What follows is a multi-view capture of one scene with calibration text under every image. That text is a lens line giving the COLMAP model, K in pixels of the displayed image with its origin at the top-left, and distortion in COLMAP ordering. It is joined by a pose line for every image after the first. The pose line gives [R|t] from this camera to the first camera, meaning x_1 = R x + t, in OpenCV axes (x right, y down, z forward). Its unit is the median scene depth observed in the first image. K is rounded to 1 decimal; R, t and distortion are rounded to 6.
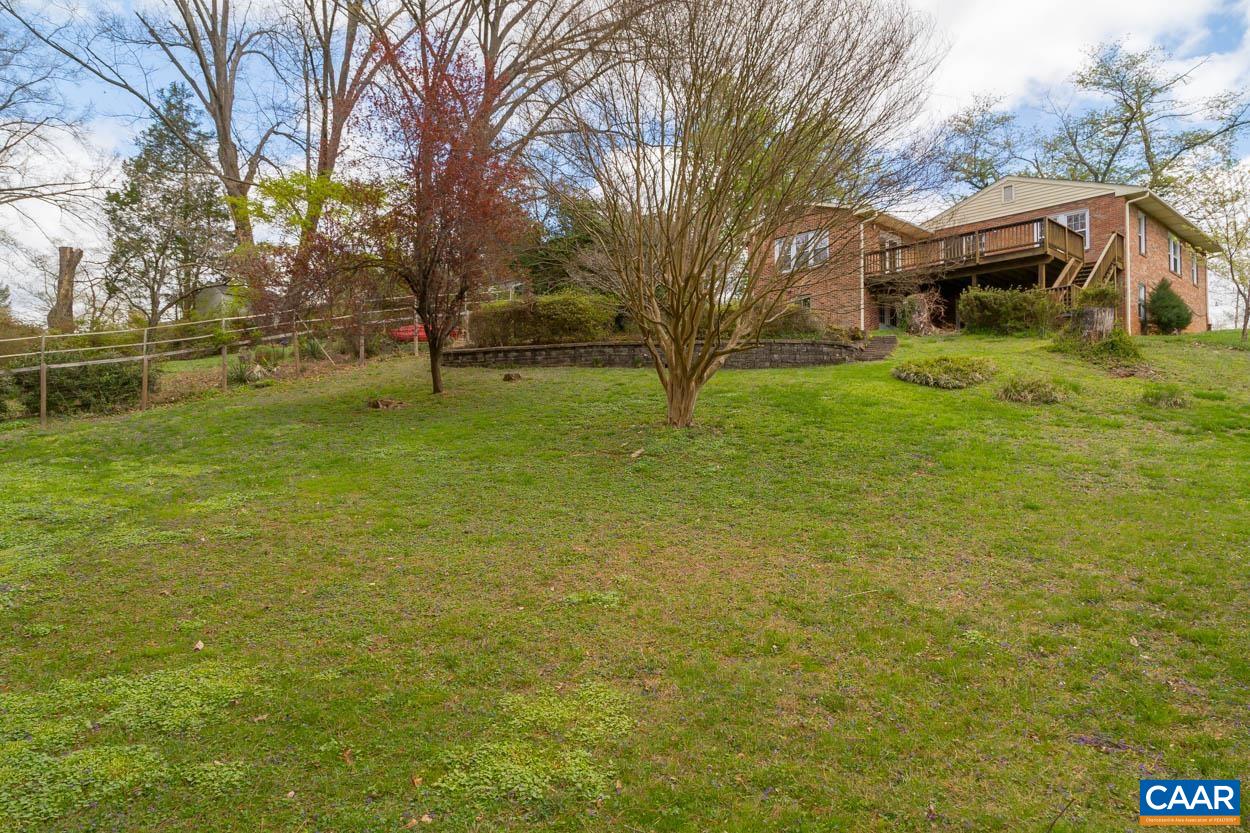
lens RADIAL K [[836.1, 0, 622.4], [0, 836.1, 440.1], [0, 0, 1]] dist [0.004397, -0.001662]
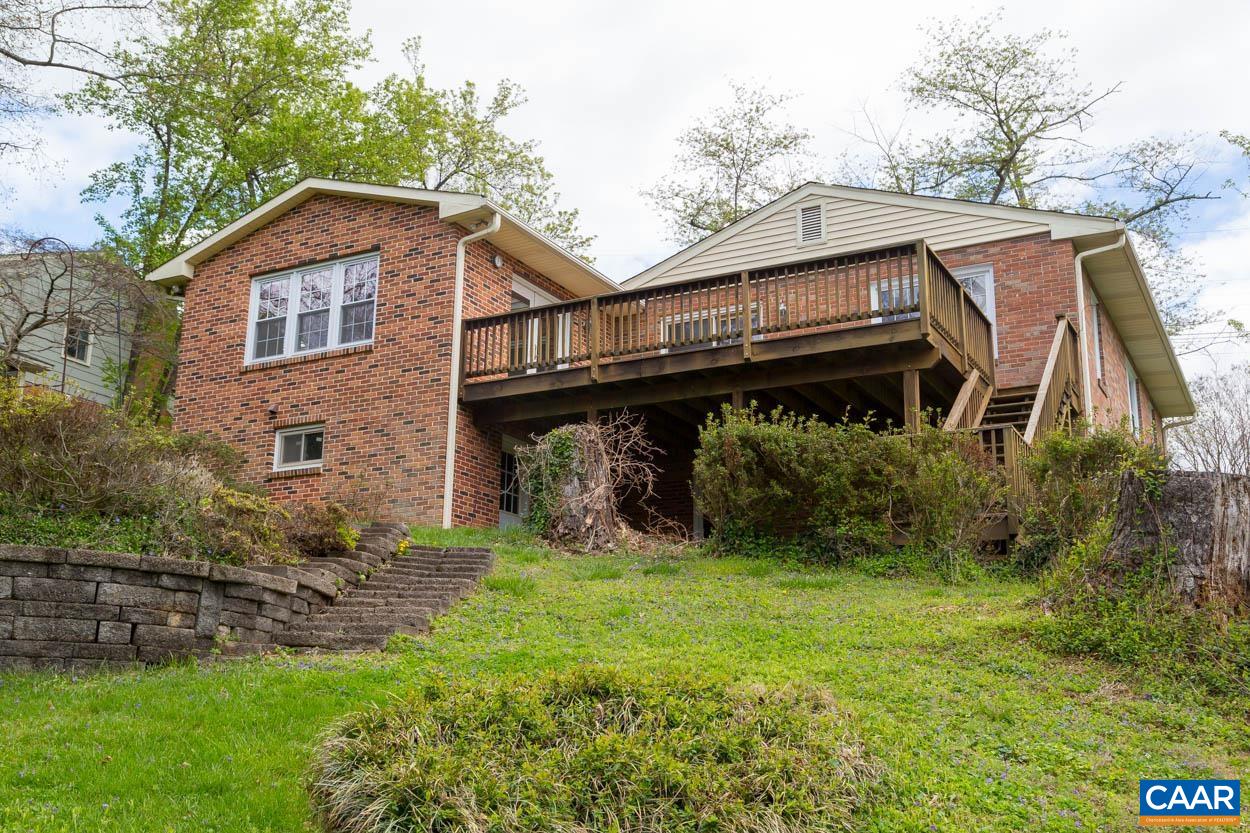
lens RADIAL K [[1433.3, 0, 625.0], [0, 1433.3, 416.5], [0, 0, 1]] dist [-0.010077, 0.004724]
pose [[0.947824, 0.080129, 0.308560, 0.200906], [-0.014973, 0.978018, -0.207983, -0.062521], [-0.318442, 0.192511, 0.928189, 0.483982]]
